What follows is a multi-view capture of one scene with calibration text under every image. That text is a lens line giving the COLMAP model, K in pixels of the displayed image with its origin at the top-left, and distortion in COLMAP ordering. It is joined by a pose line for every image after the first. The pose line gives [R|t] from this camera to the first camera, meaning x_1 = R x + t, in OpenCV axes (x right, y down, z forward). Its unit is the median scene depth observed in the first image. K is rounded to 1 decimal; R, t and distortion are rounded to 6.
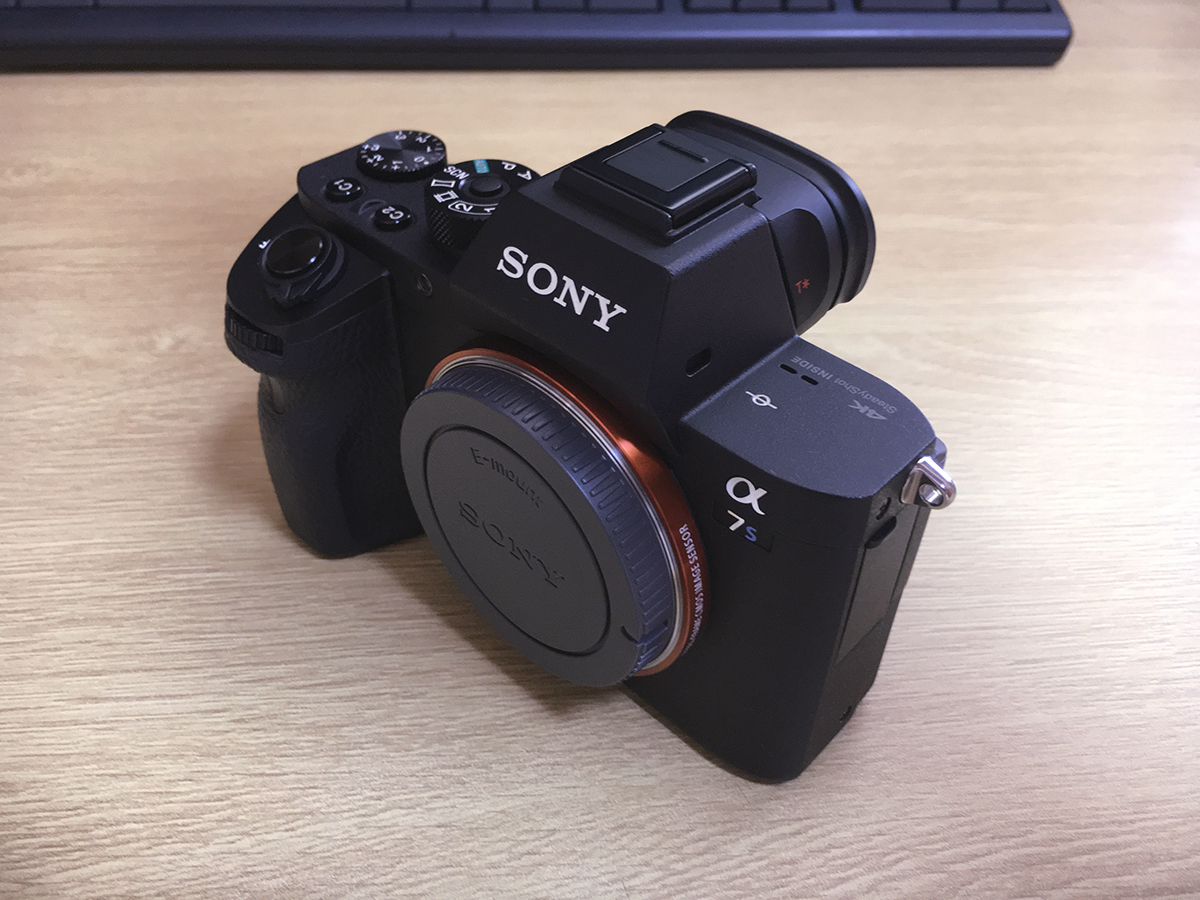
lens RADIAL K [[1046.9, 0, 604.0], [0, 1046.9, 450.9], [0, 0, 1]] dist [0.072034, -0.149564]
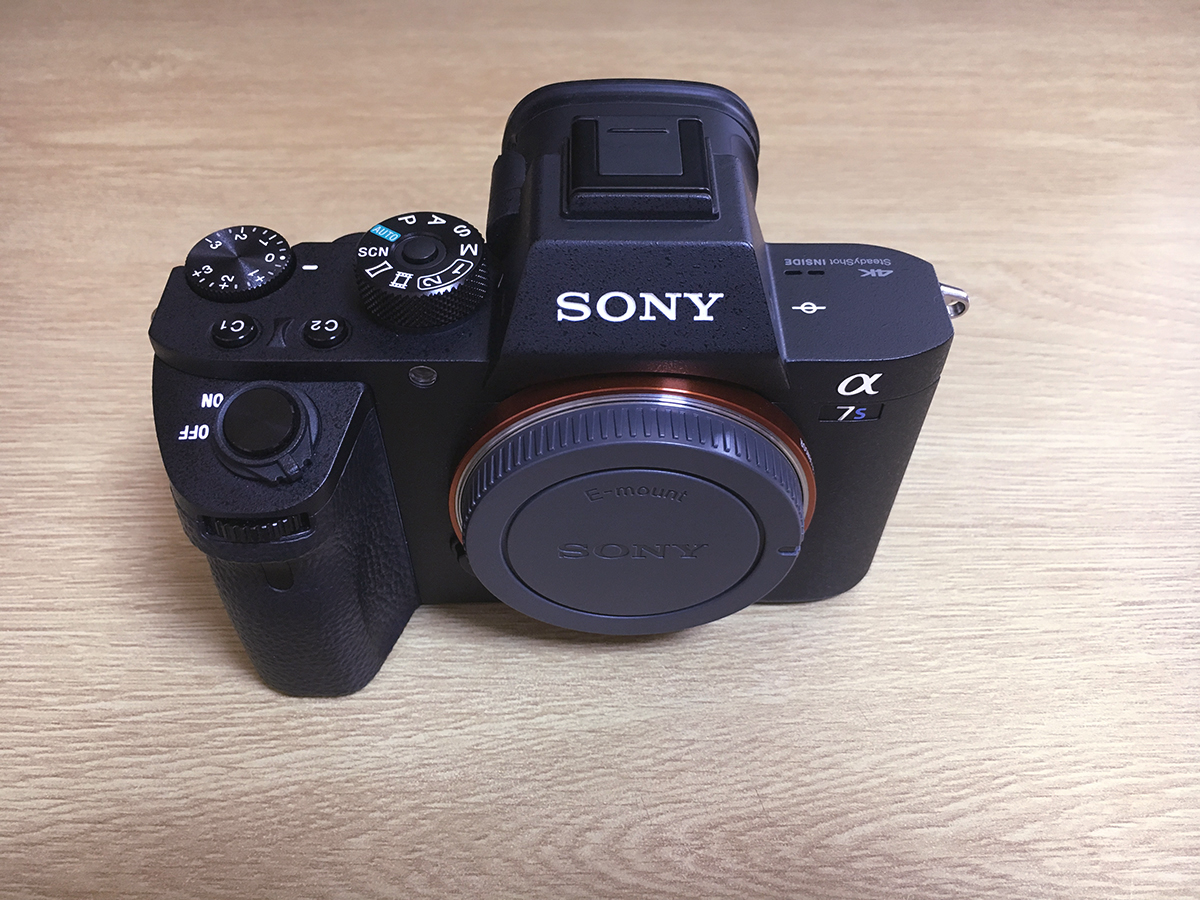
lens RADIAL K [[1044.3, 0, 604.1], [0, 1044.3, 449.6], [0, 0, 1]] dist [0.072686, -0.143511]
pose [[0.998318, 0.038277, -0.043537, -0.098148], [-0.032197, 0.990638, 0.132664, -0.083281], [0.048207, -0.131040, 0.990204, -0.058795]]
